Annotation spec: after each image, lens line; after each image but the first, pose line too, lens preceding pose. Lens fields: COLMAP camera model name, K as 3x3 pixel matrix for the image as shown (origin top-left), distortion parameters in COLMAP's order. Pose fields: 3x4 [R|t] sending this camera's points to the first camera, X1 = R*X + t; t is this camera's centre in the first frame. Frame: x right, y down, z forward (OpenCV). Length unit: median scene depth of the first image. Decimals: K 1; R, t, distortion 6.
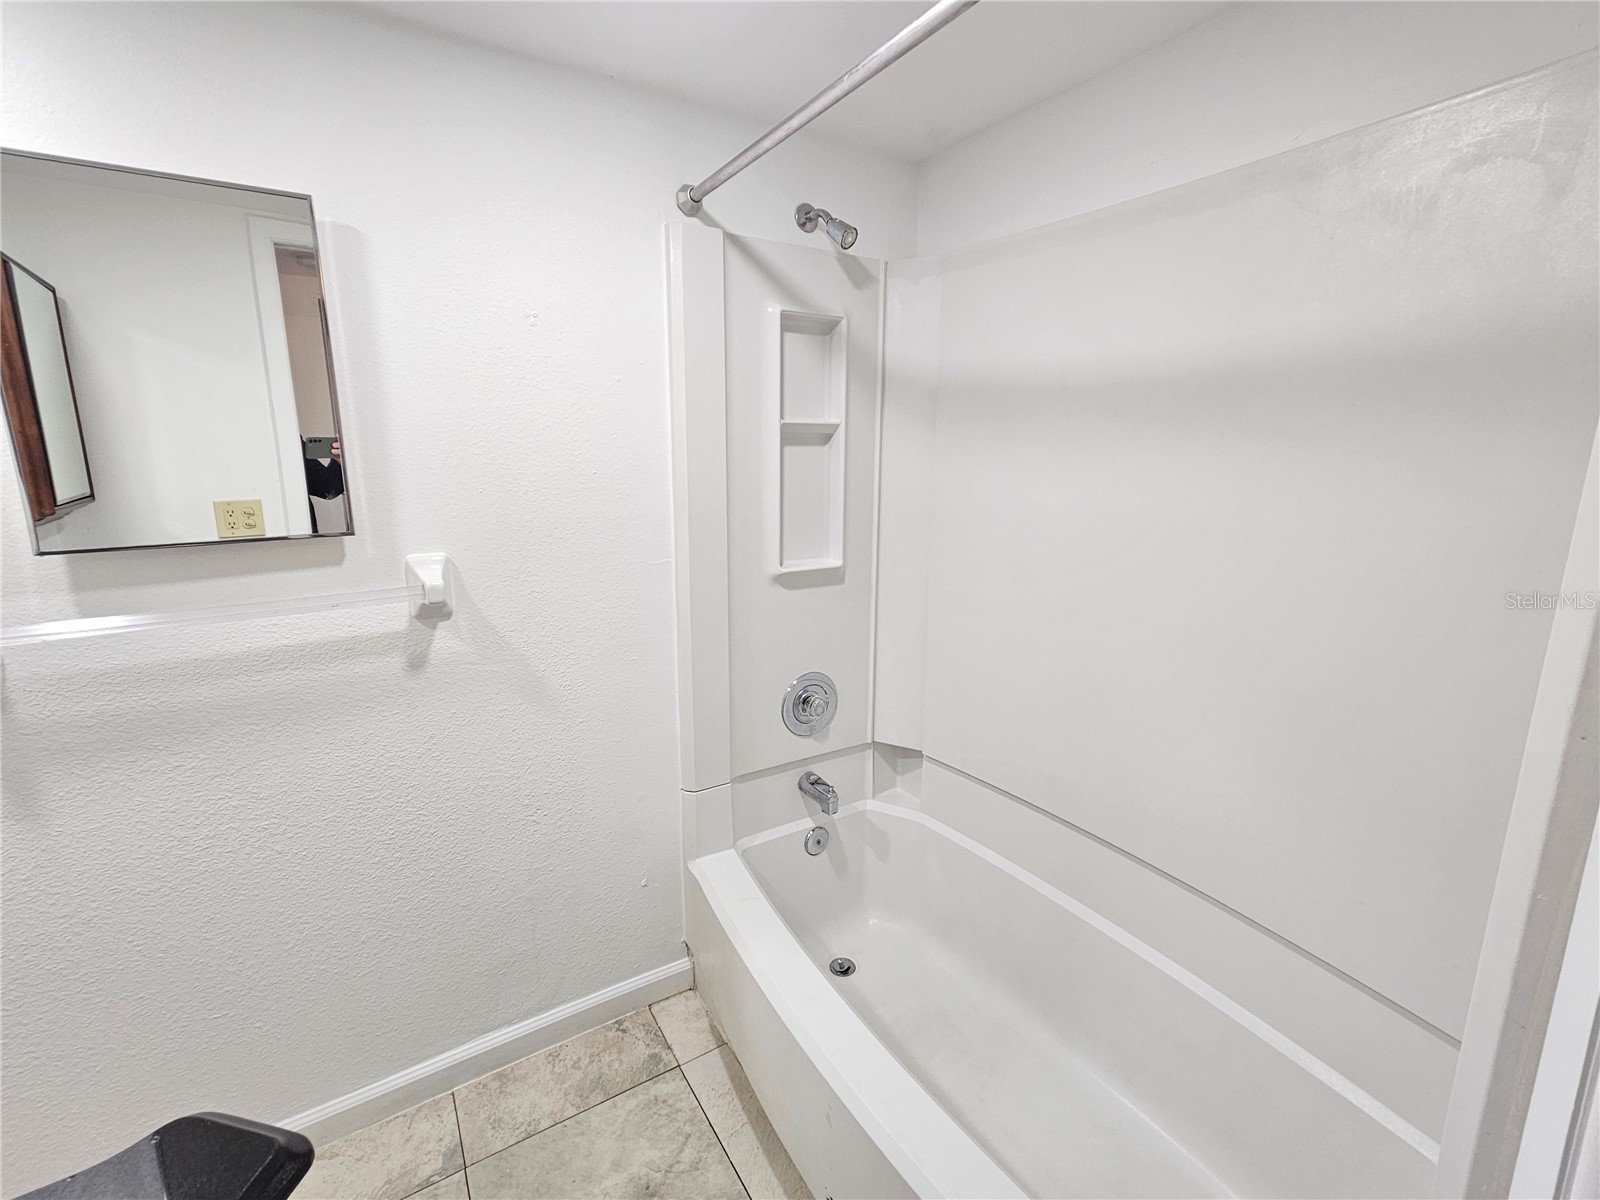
lens RADIAL K [[711.7, 0, 801.9], [0, 711.7, 595.6], [0, 0, 1]] dist [-0.005347, 0.001372]
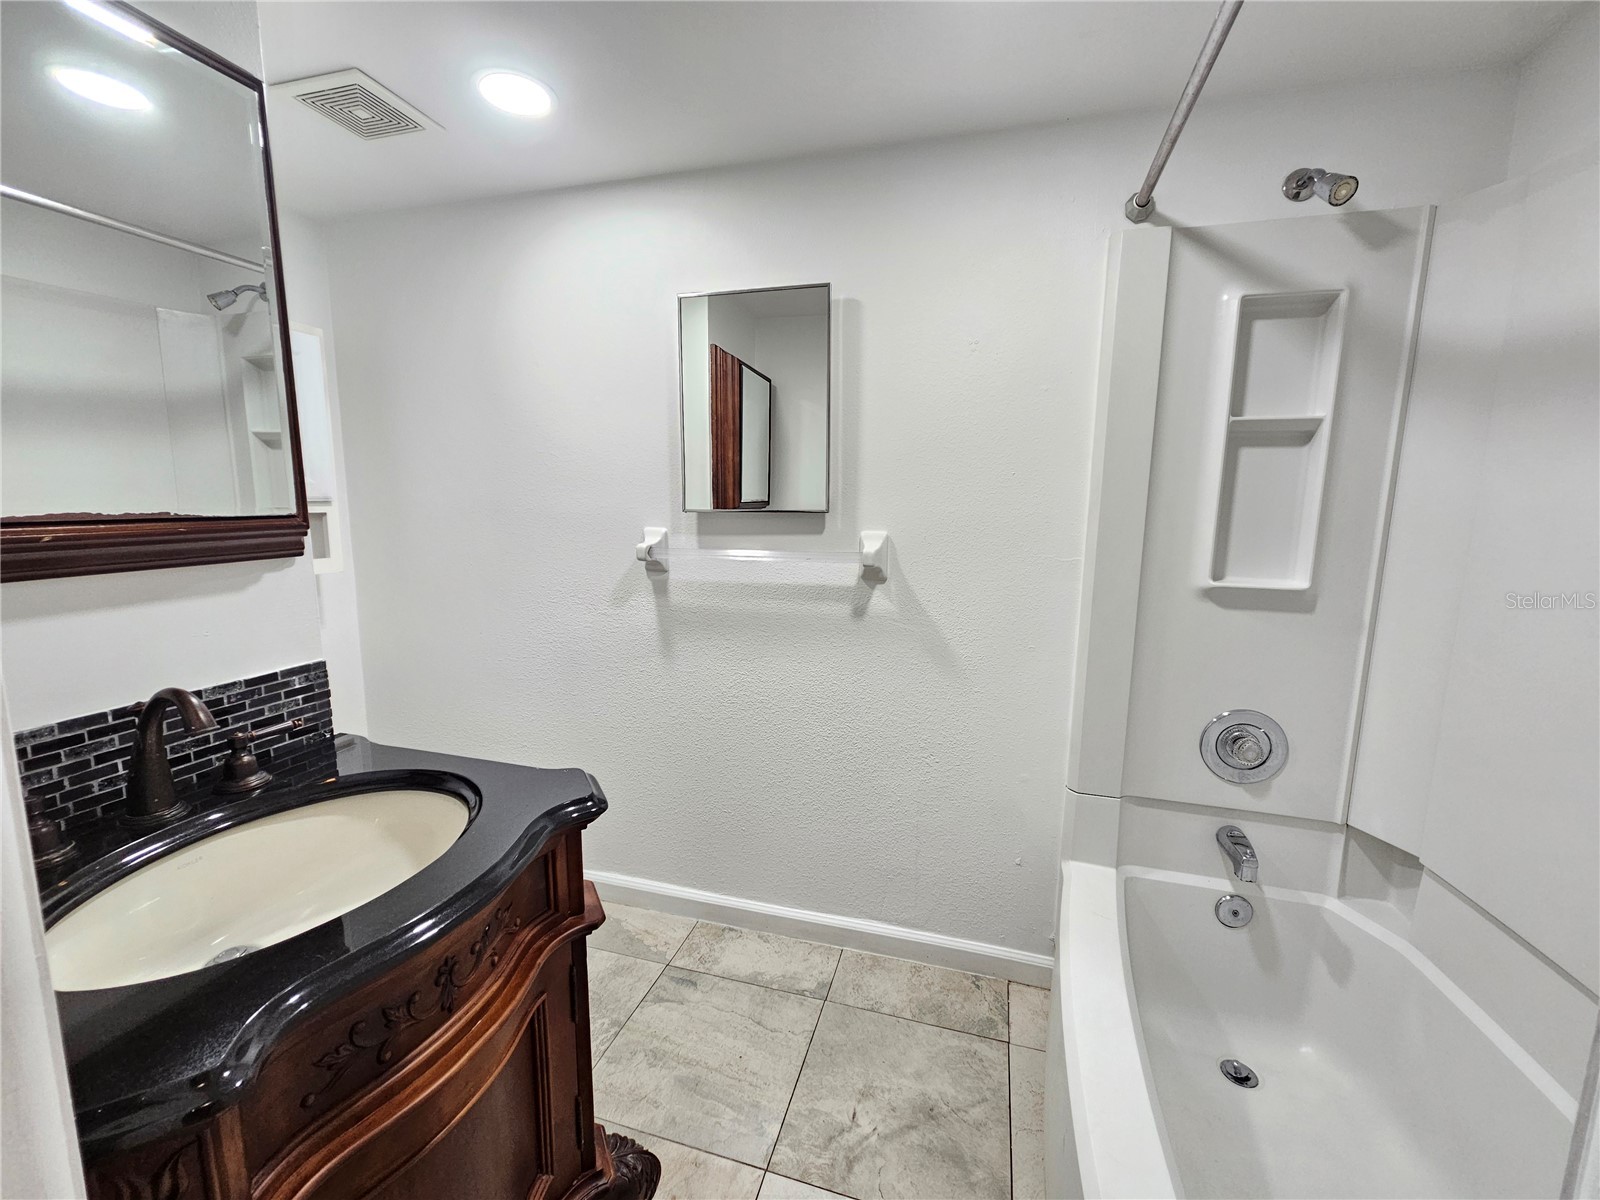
lens RADIAL K [[647.2, 0, 800.9], [0, 647.2, 594.6], [0, 0, 1]] dist [-0.008817, -0.000176]
pose [[0.659840, 0.117147, -0.742219, 0.241723], [-0.160173, 0.986998, 0.013385, 0.051911], [0.734136, 0.110051, 0.670024, 0.075411]]
